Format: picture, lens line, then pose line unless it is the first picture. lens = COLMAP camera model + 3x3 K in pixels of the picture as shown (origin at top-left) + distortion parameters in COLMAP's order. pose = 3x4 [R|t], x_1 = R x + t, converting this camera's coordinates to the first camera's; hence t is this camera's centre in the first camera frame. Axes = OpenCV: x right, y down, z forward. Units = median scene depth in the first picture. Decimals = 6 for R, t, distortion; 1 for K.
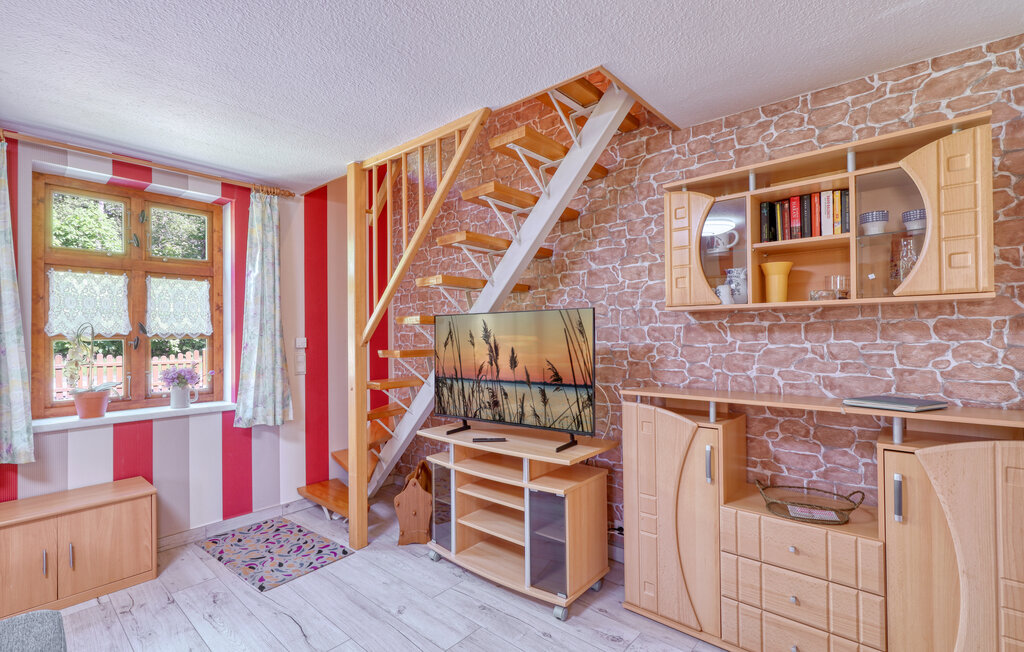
lens RADIAL K [[462.8, 0, 519.0], [0, 462.8, 330.2], [0, 0, 1]] dist [-0.003295, 0.000952]
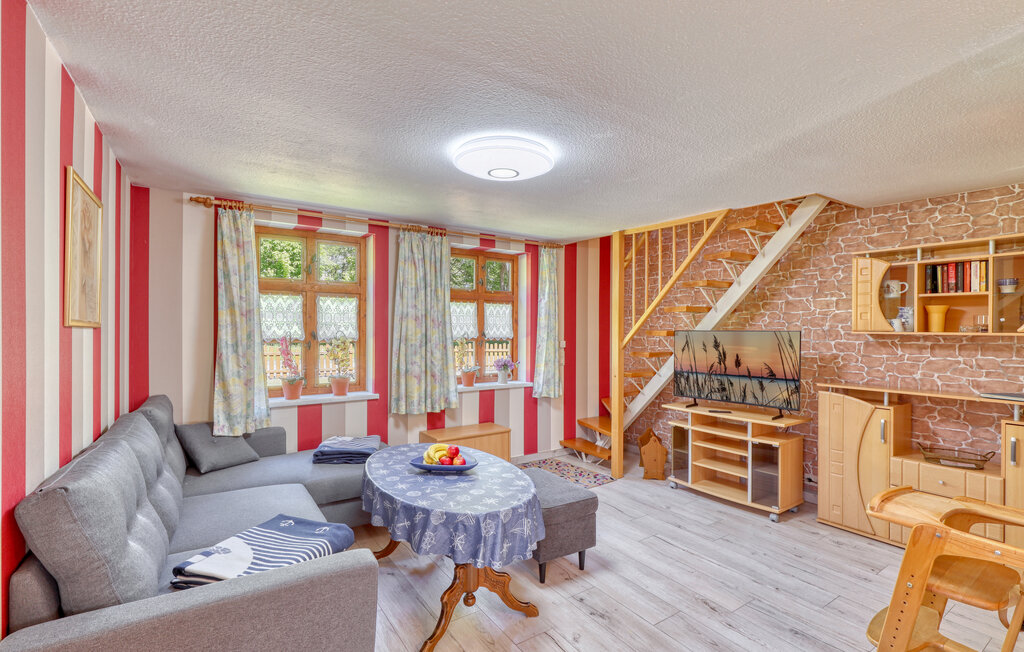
lens RADIAL K [[462.8, 0, 520.7], [0, 462.8, 330.0], [0, 0, 1]] dist [-0.003295, 0.000952]
pose [[0.965856, 0.015515, -0.258613, -0.304741], [-0.012499, 0.999833, 0.013305, -0.052419], [0.258776, -0.009618, 0.965889, -0.672435]]
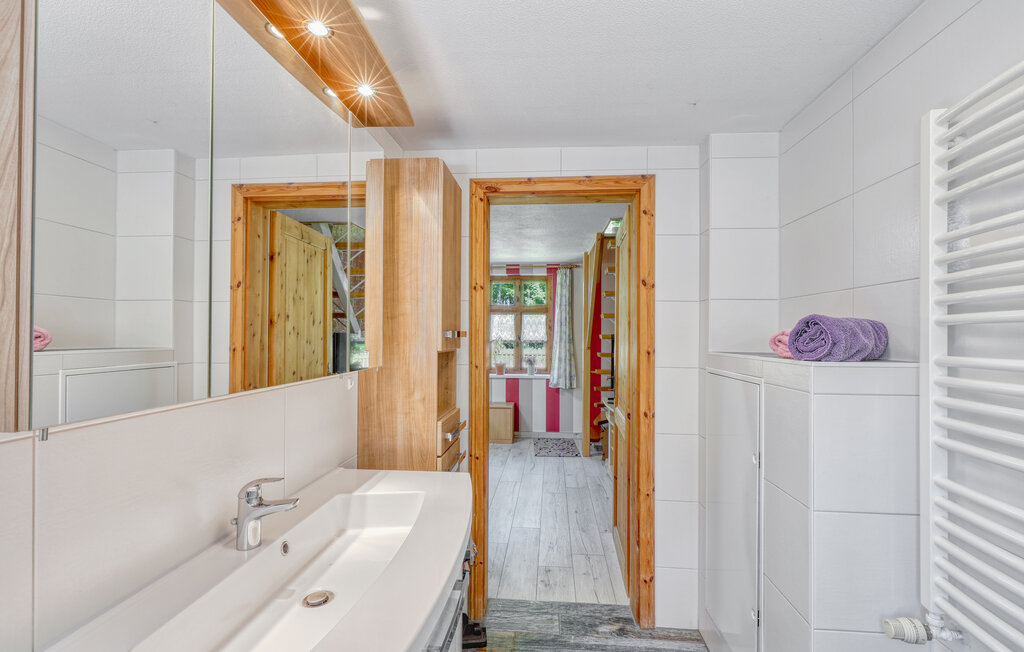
lens RADIAL K [[462.8, 0, 515.8], [0, 462.8, 328.6], [0, 0, 1]] dist [-0.003295, 0.000952]
pose [[0.587061, -0.006473, -0.809516, 1.158560], [-0.002365, 0.999950, -0.009711, -0.032932], [0.809539, 0.007616, 0.587017, -0.384579]]
